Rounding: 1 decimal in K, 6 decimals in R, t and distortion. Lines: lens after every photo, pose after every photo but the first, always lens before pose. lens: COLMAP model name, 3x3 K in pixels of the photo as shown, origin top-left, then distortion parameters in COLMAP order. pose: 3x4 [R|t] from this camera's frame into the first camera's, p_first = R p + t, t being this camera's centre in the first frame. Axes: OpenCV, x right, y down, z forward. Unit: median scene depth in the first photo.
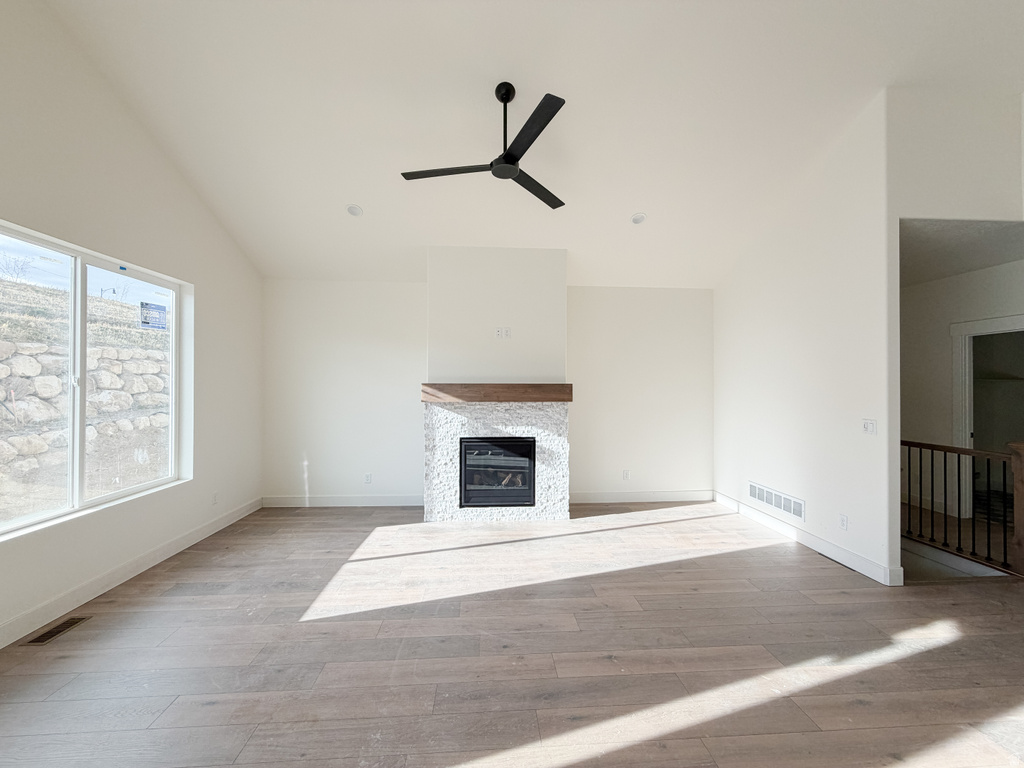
lens RADIAL K [[408.5, 0, 509.8], [0, 408.5, 383.8], [0, 0, 1]] dist [-0.000239, -0.000019]
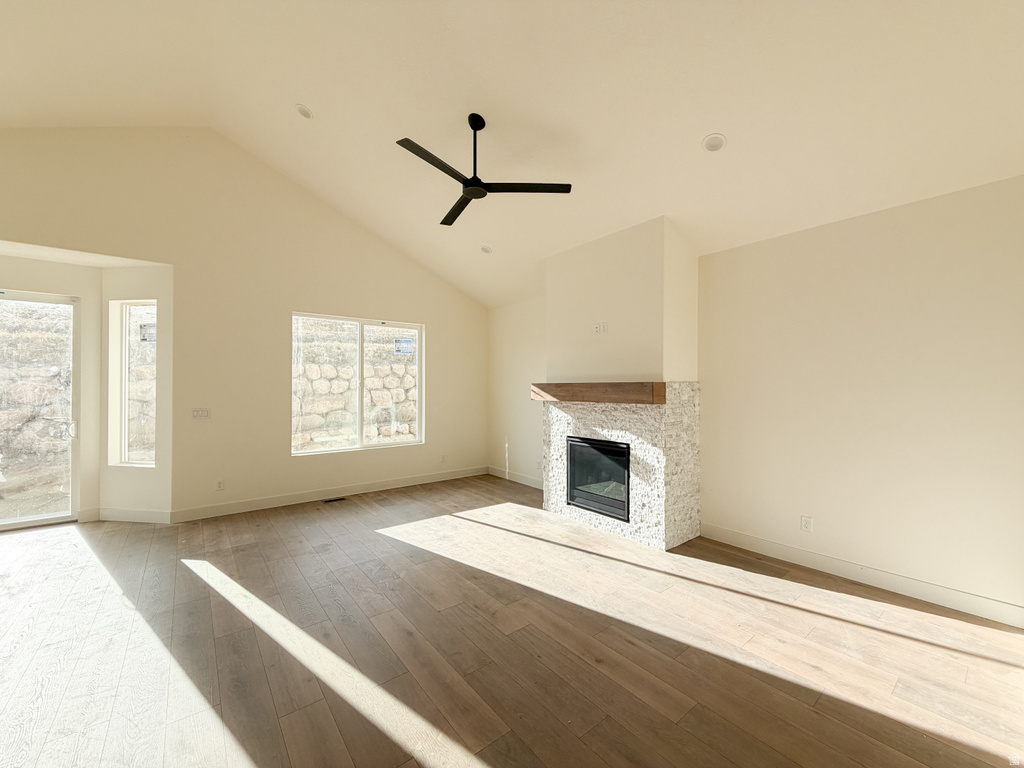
lens RADIAL K [[408.5, 0, 509.8], [0, 408.5, 383.8], [0, 0, 1]] dist [-0.000239, -0.000019]
pose [[0.562941, -0.009228, -0.826446, 0.647735], [0.006540, 0.999956, -0.006711, 0.006806], [0.826471, -0.001627, 0.562976, 0.303394]]
